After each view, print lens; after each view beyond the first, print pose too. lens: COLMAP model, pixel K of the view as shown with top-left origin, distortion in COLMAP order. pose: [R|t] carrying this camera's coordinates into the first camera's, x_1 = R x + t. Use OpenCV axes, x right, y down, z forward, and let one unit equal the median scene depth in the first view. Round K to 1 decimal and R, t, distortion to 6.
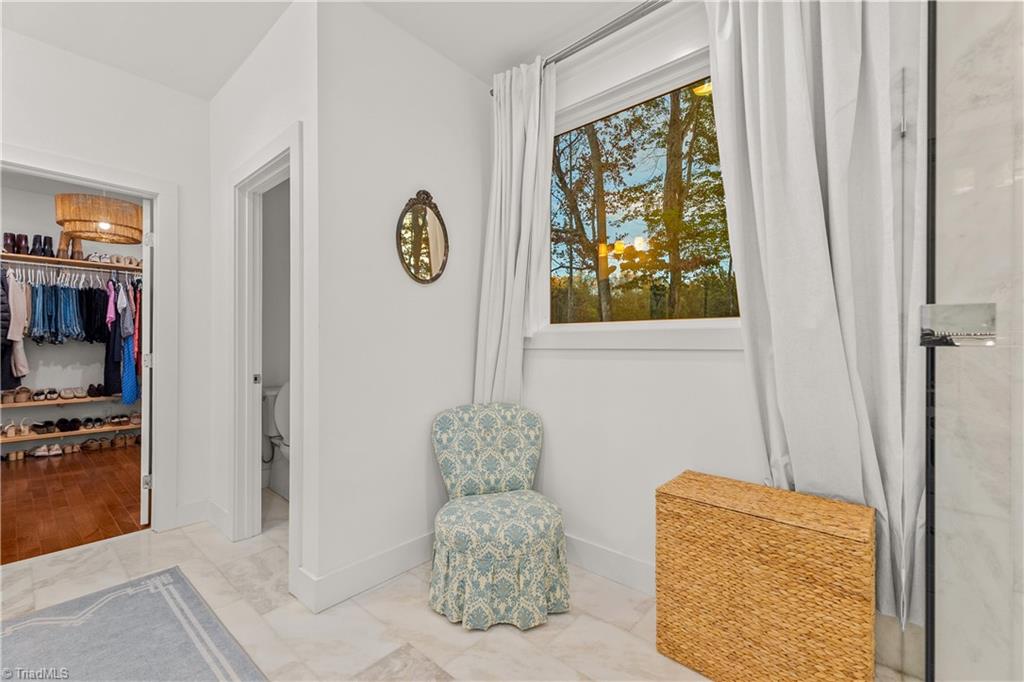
lens RADIAL K [[428.4, 0, 513.2], [0, 428.4, 343.5], [0, 0, 1]] dist [0.007663, -0.000327]
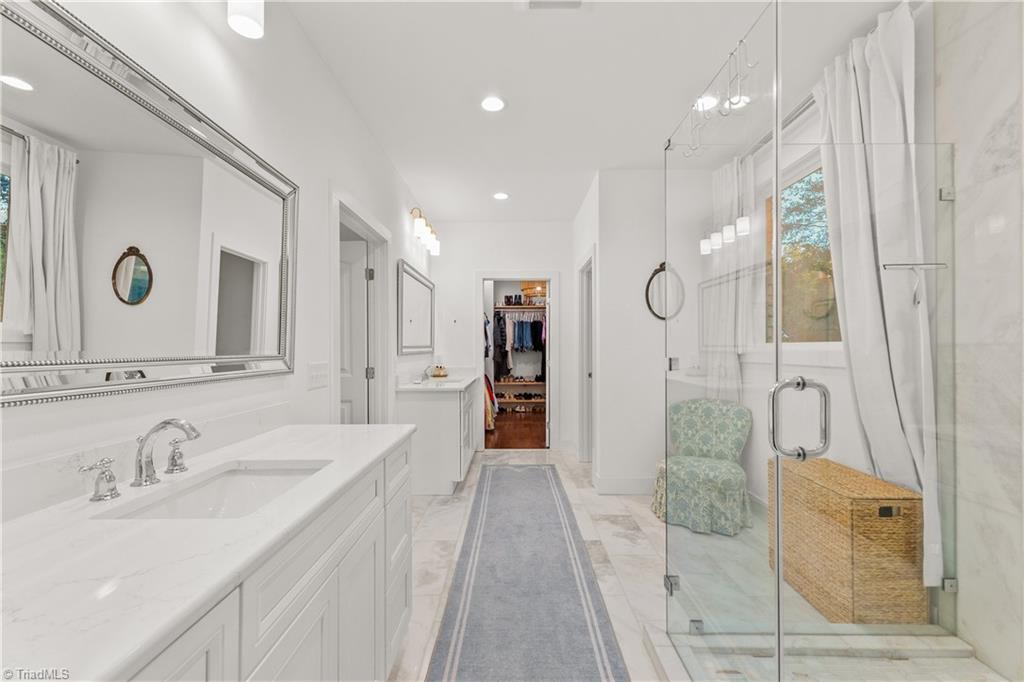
lens RADIAL K [[437.1, 0, 513.2], [0, 437.1, 347.1], [0, 0, 1]] dist [0.000680, -0.000063]
pose [[0.650272, -0.002537, -0.759698, 0.382568], [0.004565, 0.999989, 0.000569, -0.024530], [0.759688, -0.003838, 0.650276, -0.282797]]
